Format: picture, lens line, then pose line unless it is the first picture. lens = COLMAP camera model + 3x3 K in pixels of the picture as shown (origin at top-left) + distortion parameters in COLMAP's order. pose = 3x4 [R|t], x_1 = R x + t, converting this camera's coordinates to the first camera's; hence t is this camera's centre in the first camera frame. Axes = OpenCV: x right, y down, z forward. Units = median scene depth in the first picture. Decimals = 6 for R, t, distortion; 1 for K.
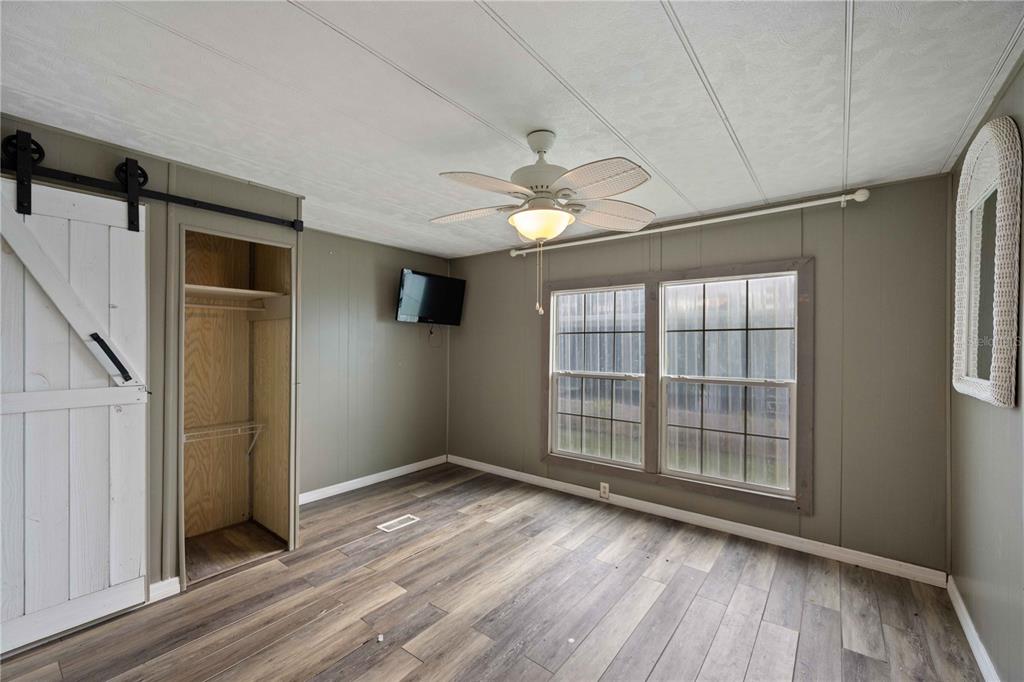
lens RADIAL K [[412.5, 0, 511.9], [0, 412.5, 343.6], [0, 0, 1]] dist [-0.002473, 0.000024]
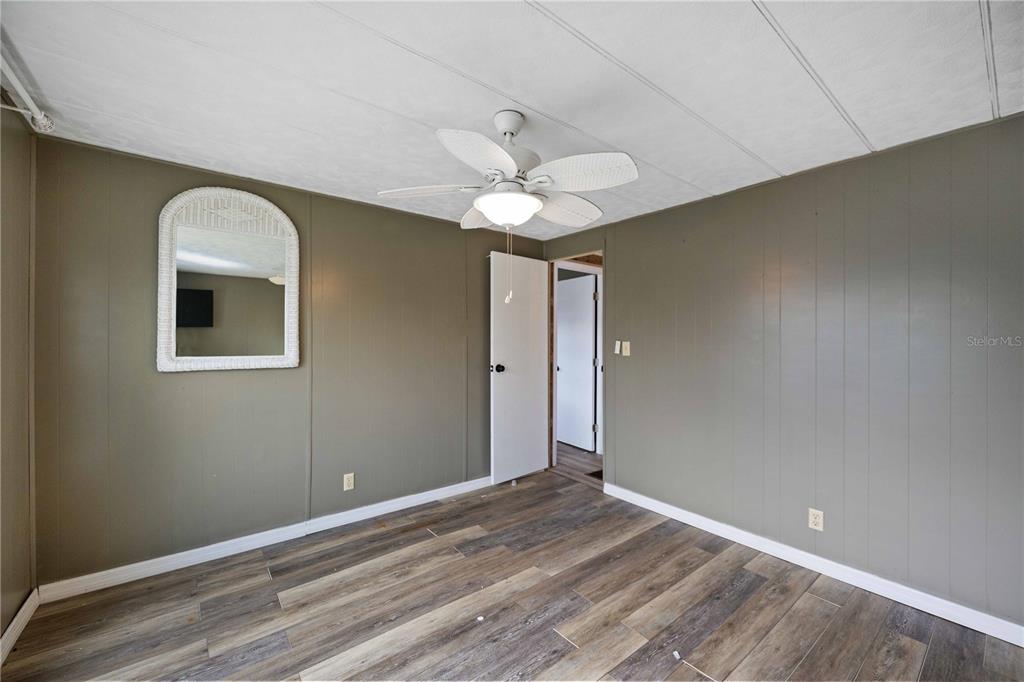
lens RADIAL K [[412.5, 0, 513.7], [0, 412.5, 340.3], [0, 0, 1]] dist [-0.002473, 0.000024]
pose [[-0.973357, -0.012987, 0.228925, -0.166185], [-0.012771, 0.999916, 0.002426, 0.015267], [-0.228937, -0.000562, -0.973441, 1.987746]]
